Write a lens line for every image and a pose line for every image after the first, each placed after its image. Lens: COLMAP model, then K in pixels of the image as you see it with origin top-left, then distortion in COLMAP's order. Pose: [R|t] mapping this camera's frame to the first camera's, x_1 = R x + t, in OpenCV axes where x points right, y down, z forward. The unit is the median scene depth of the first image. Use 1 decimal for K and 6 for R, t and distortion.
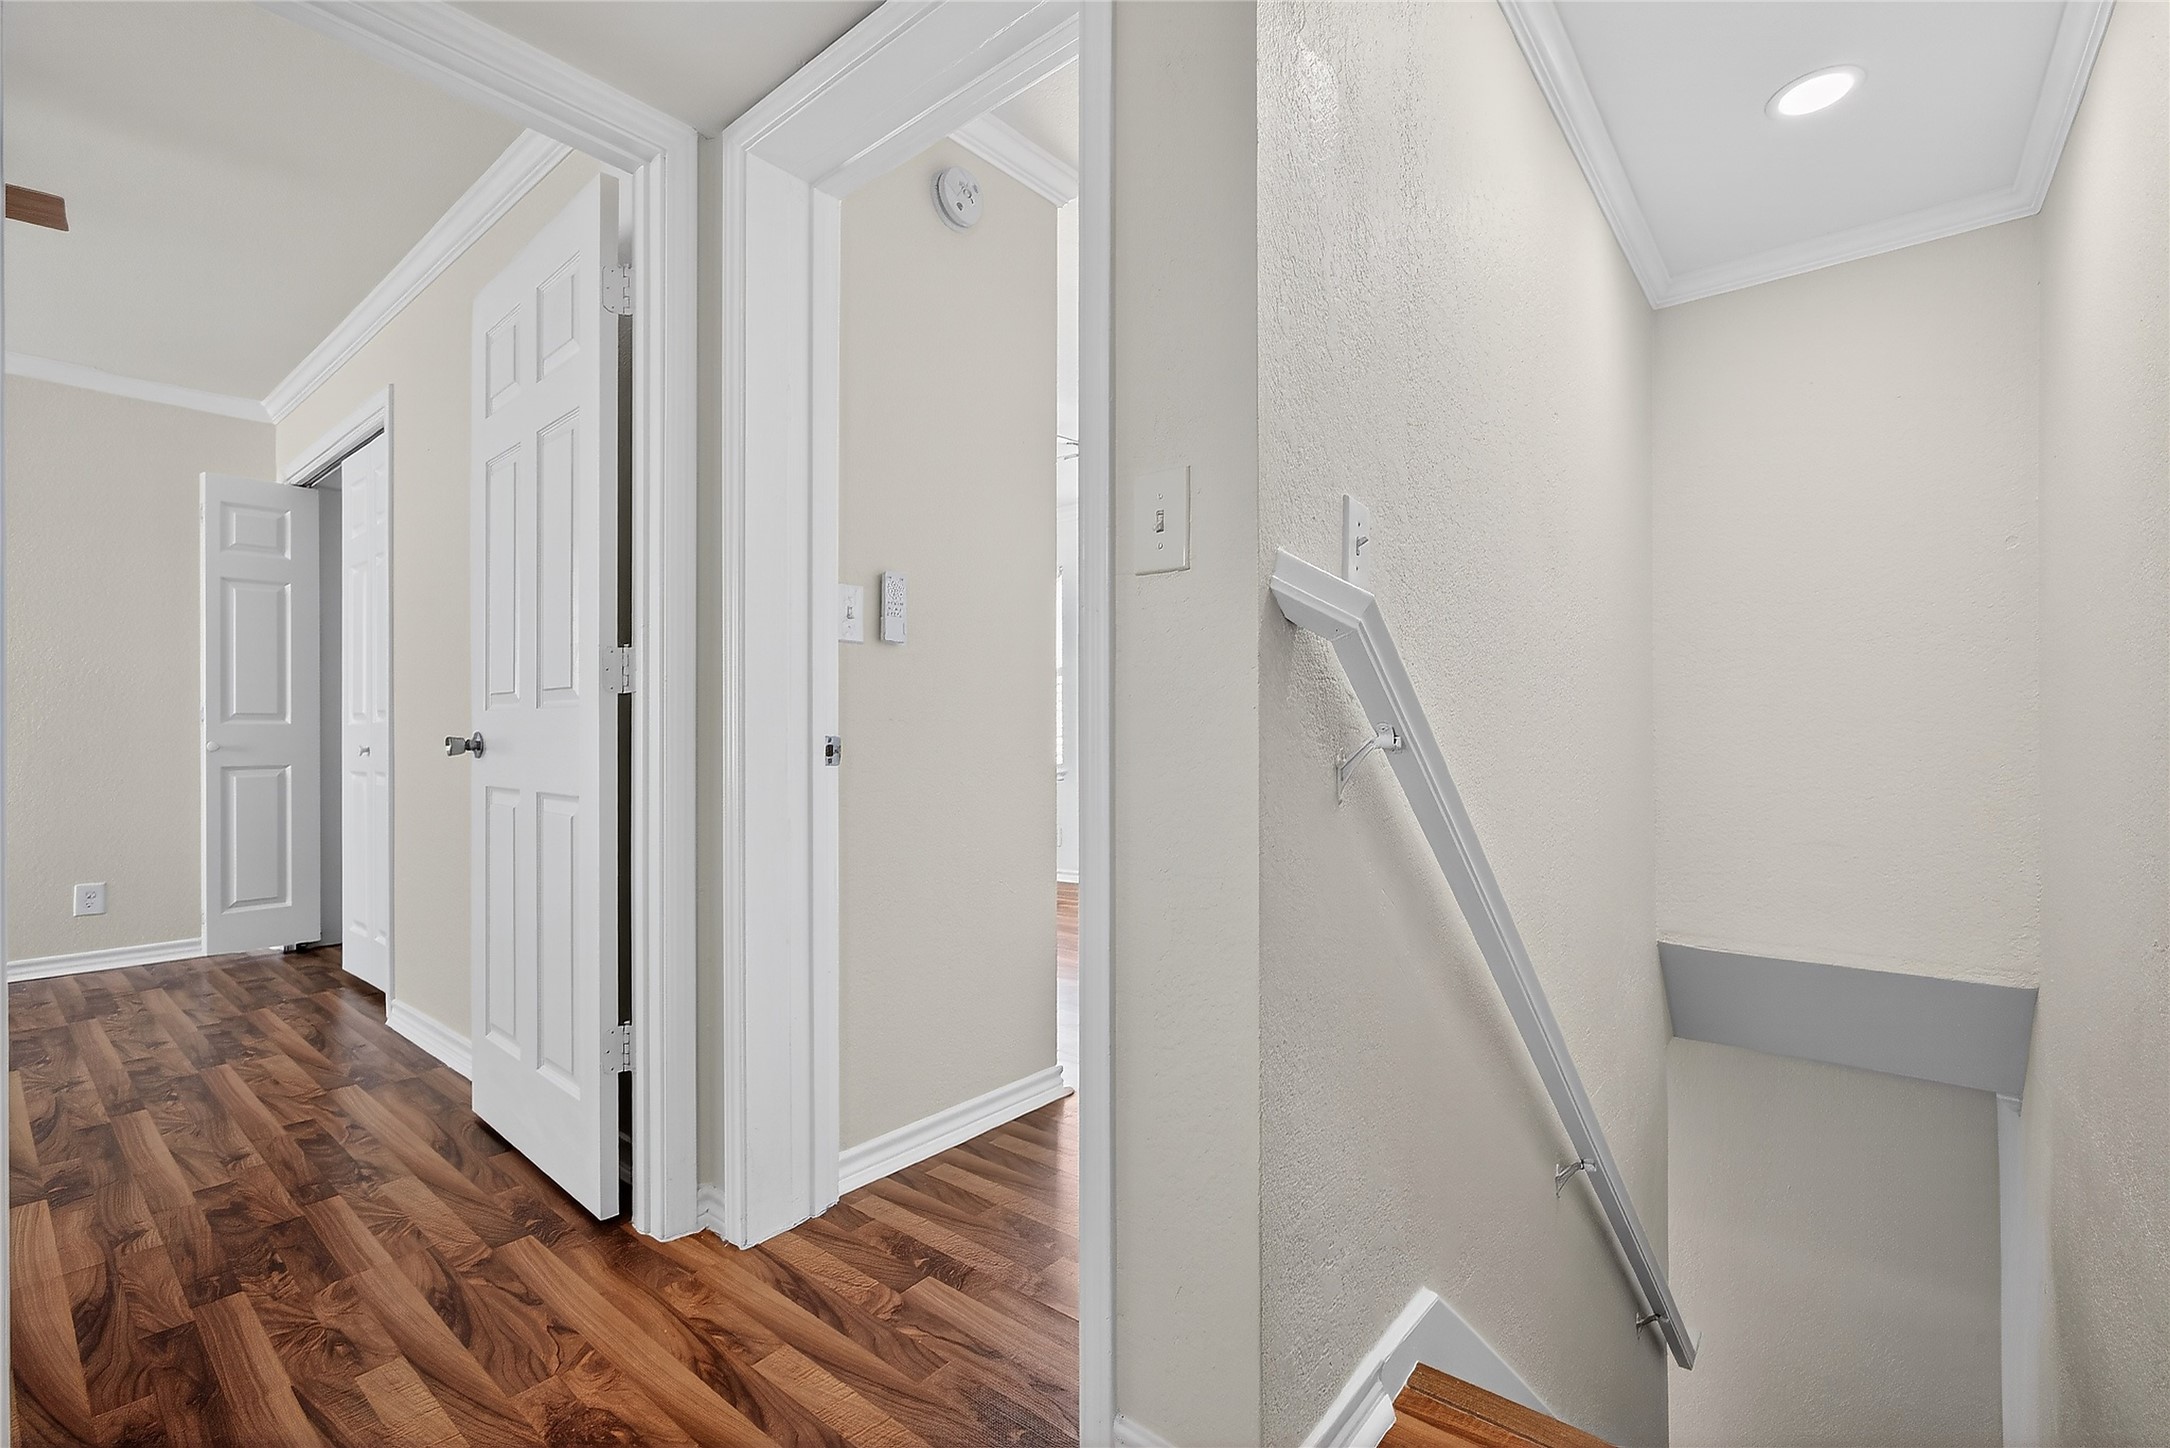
lens RADIAL K [[941.7, 0, 1090.1], [0, 941.7, 722.6], [0, 0, 1]] dist [-0.015922, 0.003863]
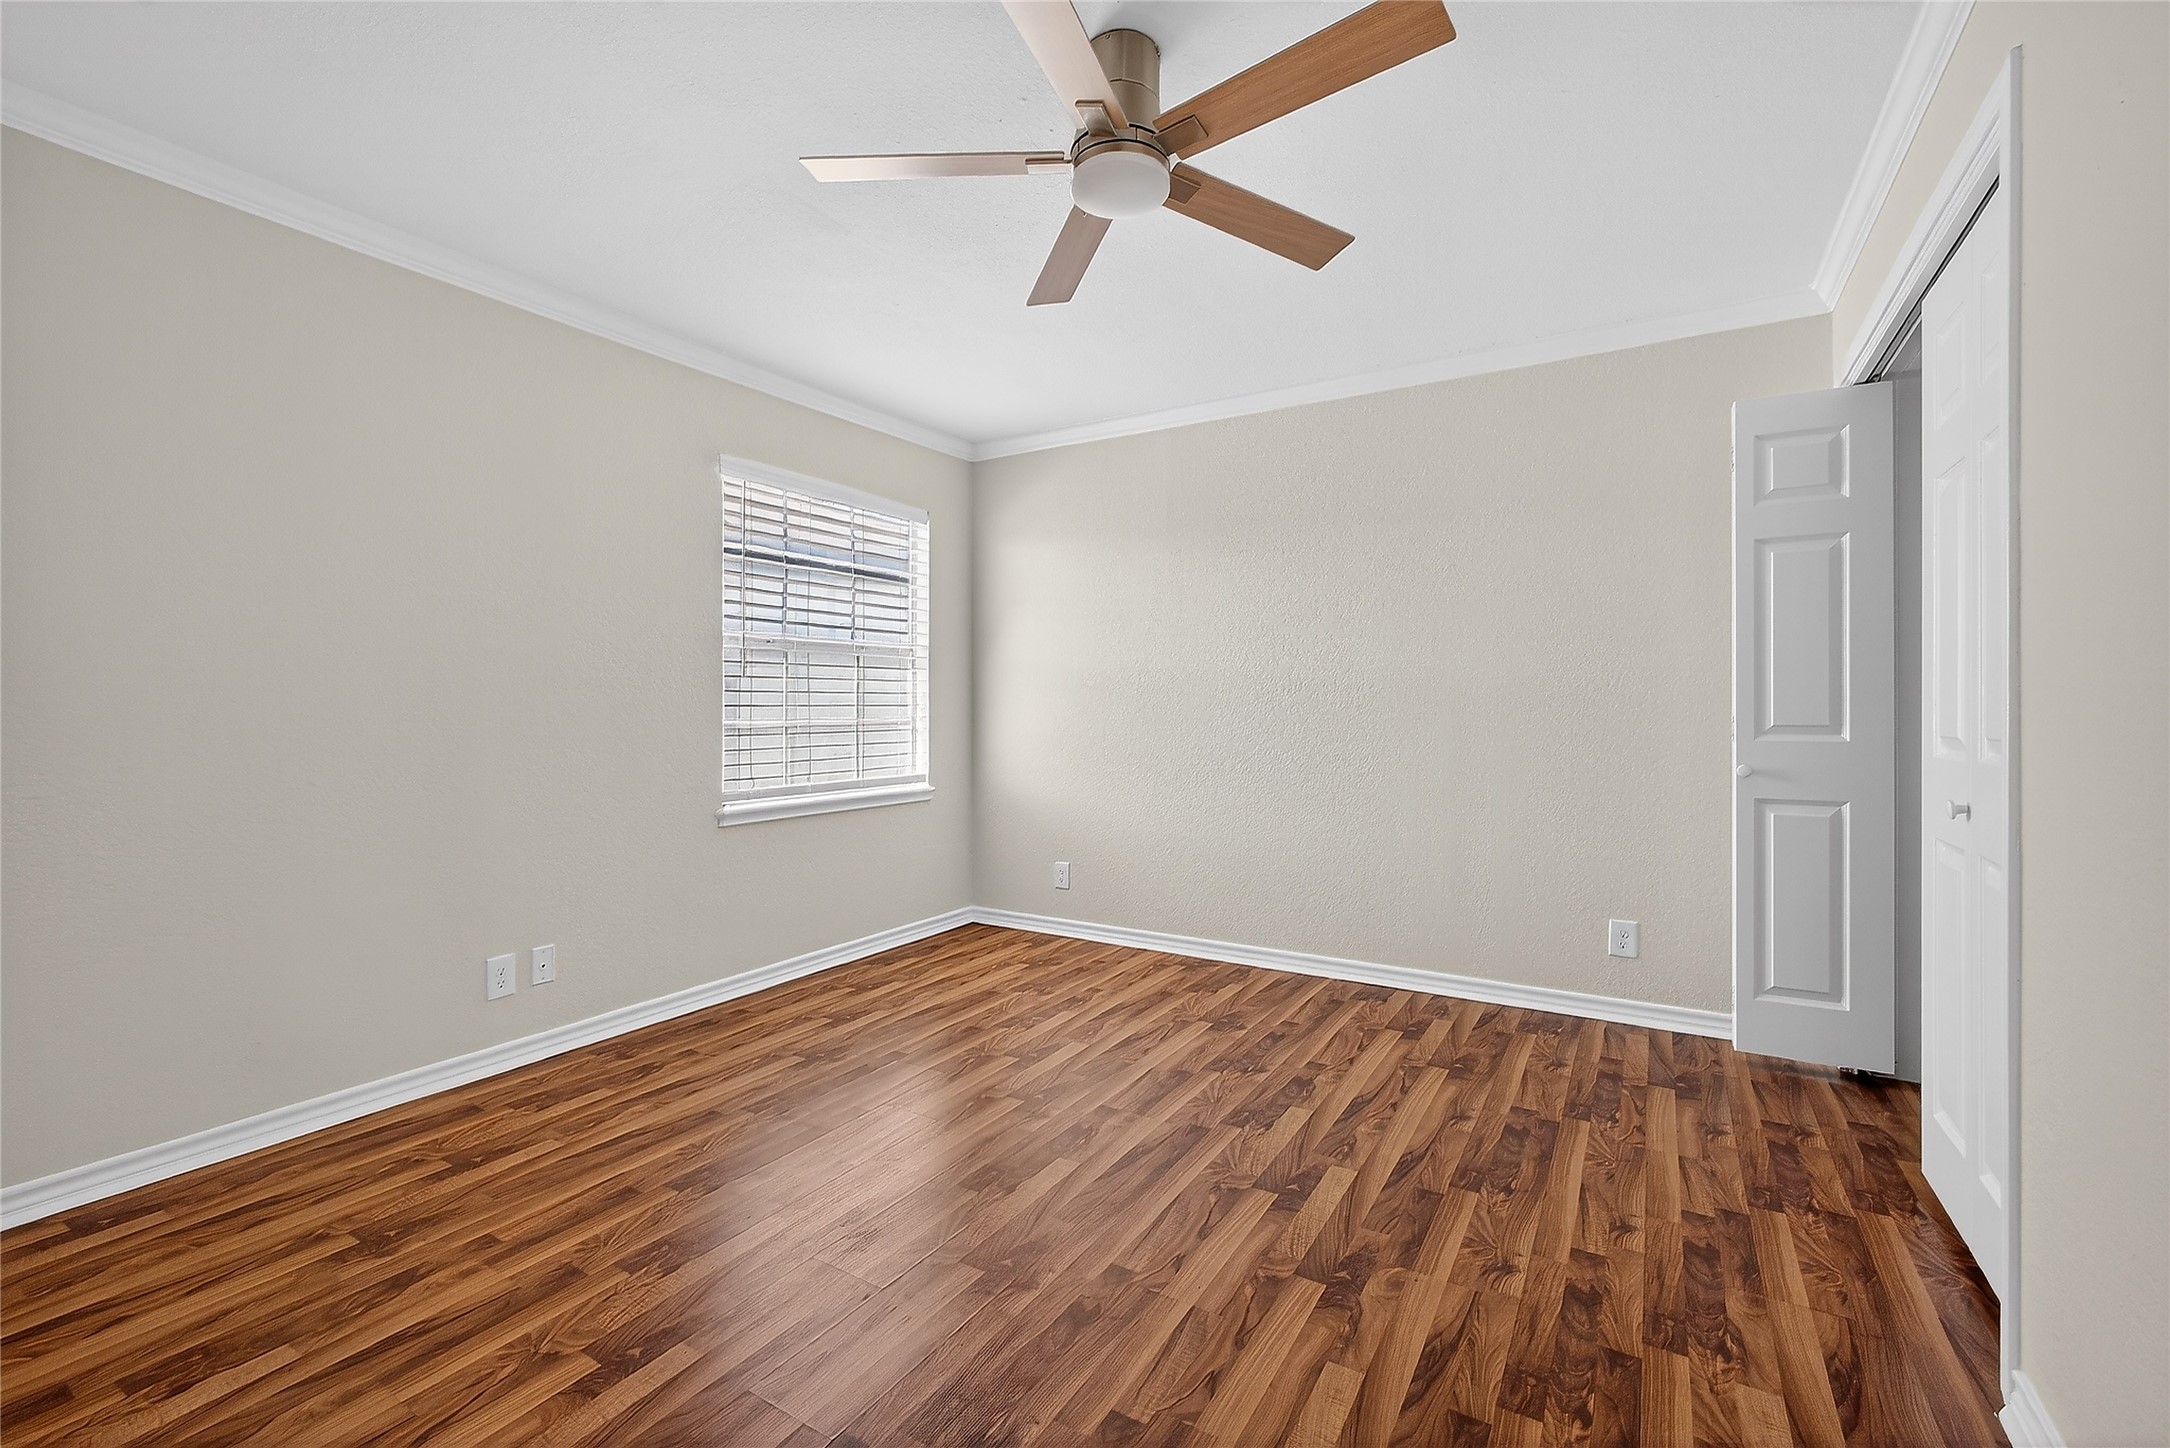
lens RADIAL K [[941.7, 0, 1088.3], [0, 941.7, 712.9], [0, 0, 1]] dist [-0.015922, 0.003863]
pose [[0.143752, 0.004538, -0.989603, -0.279786], [0.001560, 0.999987, 0.004812, -0.023852], [0.989612, -0.002236, 0.143744, 0.373209]]
